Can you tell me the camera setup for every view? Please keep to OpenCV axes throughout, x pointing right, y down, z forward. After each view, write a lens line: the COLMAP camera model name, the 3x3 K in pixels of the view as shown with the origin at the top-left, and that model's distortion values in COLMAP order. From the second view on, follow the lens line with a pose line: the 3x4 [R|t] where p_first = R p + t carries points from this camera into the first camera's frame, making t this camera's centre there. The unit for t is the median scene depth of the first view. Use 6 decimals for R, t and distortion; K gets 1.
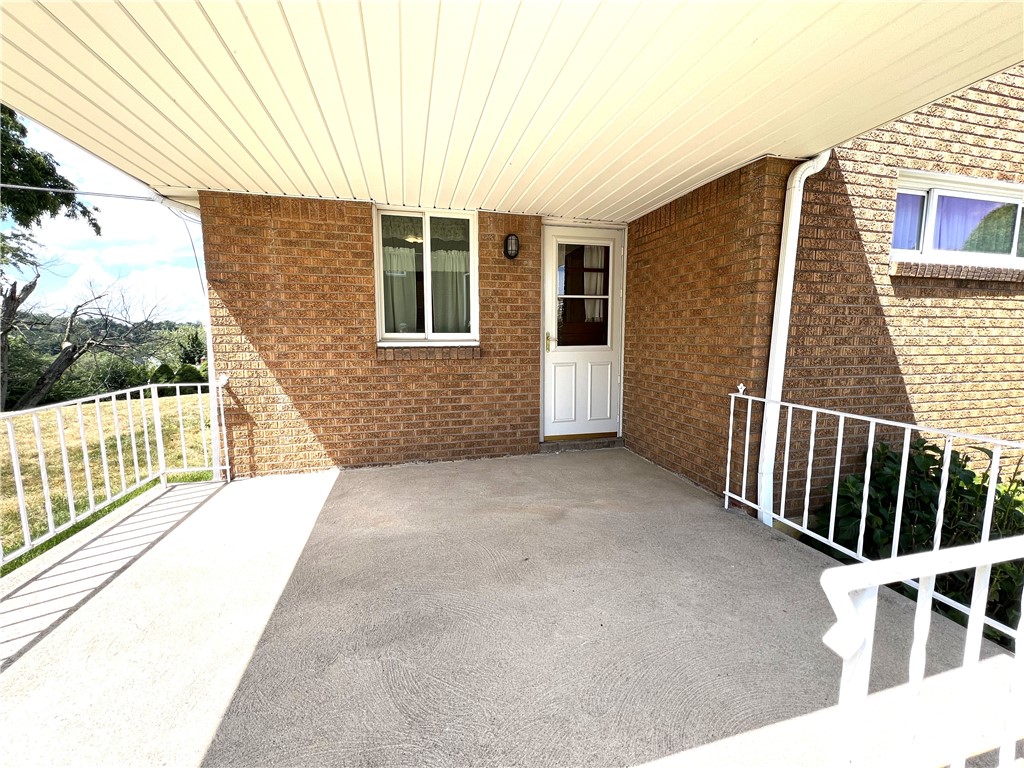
lens RADIAL K [[410.1, 0, 509.2], [0, 410.1, 385.2], [0, 0, 1]] dist [-0.005006, 0.000281]
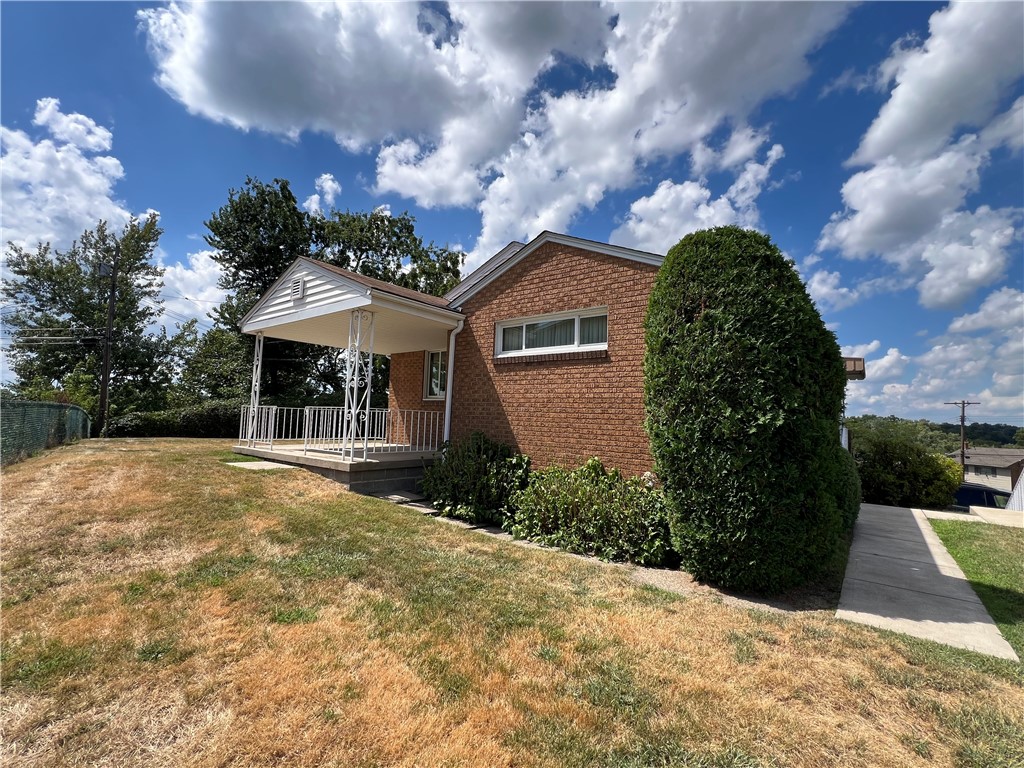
lens RADIAL K [[450.7, 0, 506.0], [0, 450.7, 390.9], [0, 0, 1]] dist [-0.001590, 0.002342]
pose [[0.613469, -0.031881, -0.789075, 2.863354], [-0.120485, 0.983709, -0.133417, 0.208739], [0.780474, 0.176919, 0.599634, -0.449815]]
